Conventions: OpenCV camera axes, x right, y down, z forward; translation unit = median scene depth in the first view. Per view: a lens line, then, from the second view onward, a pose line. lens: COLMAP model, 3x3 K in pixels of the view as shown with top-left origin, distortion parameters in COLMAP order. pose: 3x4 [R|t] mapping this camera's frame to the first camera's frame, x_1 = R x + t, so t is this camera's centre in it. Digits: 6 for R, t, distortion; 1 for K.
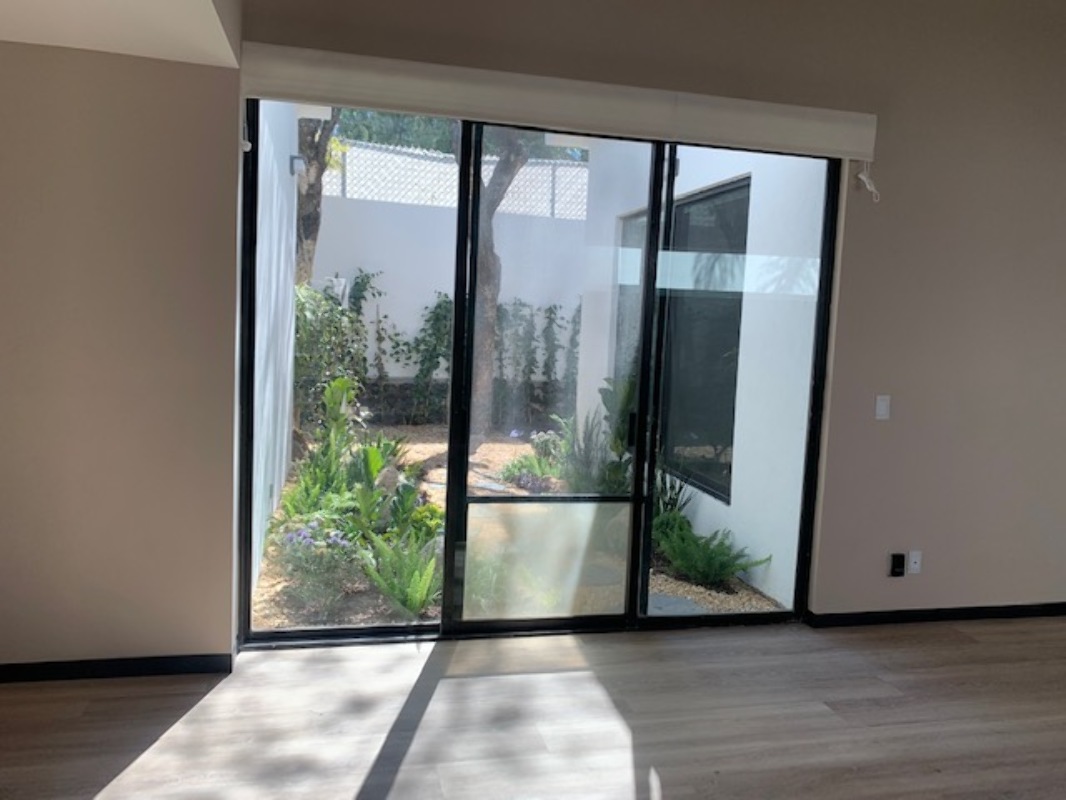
lens RADIAL K [[820.6, 0, 533.0], [0, 820.6, 400.0], [0, 0, 1]] dist [0.001593, -0.002050]
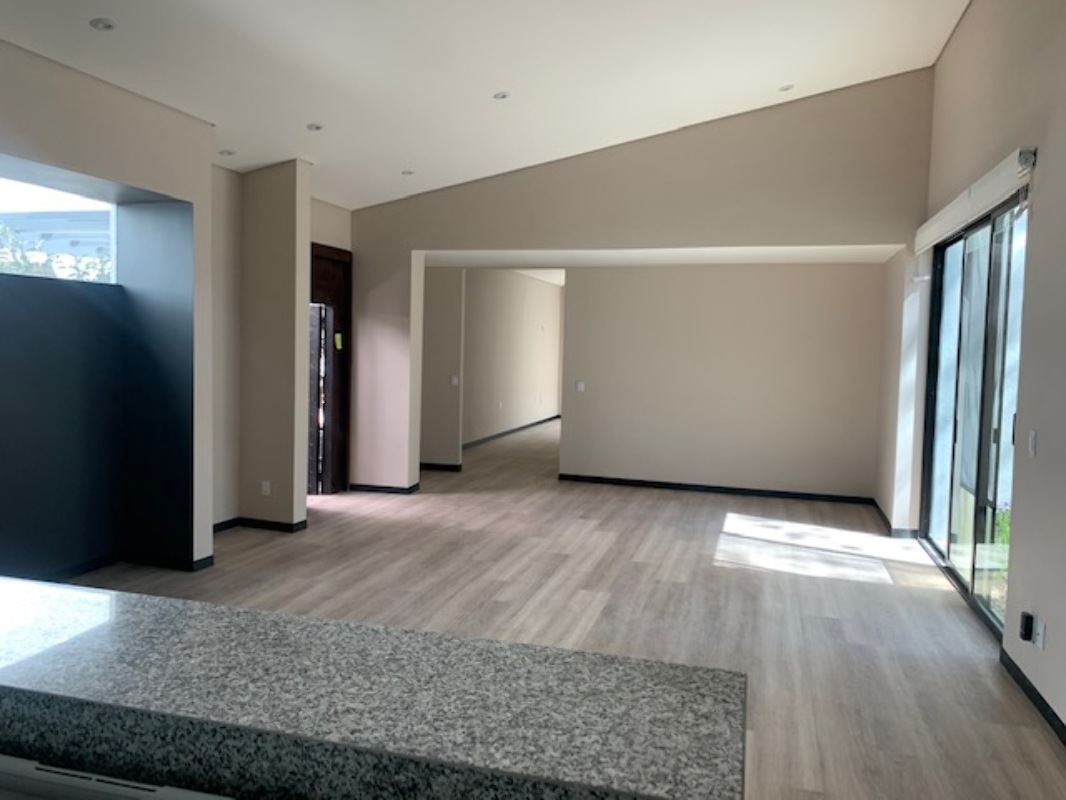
lens RADIAL K [[820.6, 0, 533.0], [0, 820.6, 400.0], [0, 0, 1]] dist [0.001593, -0.002050]
pose [[-0.490799, 0.001884, -0.871271, 1.650384], [-0.129933, 0.988657, 0.075331, -0.039257], [0.861530, 0.150179, -0.484987, 1.047286]]
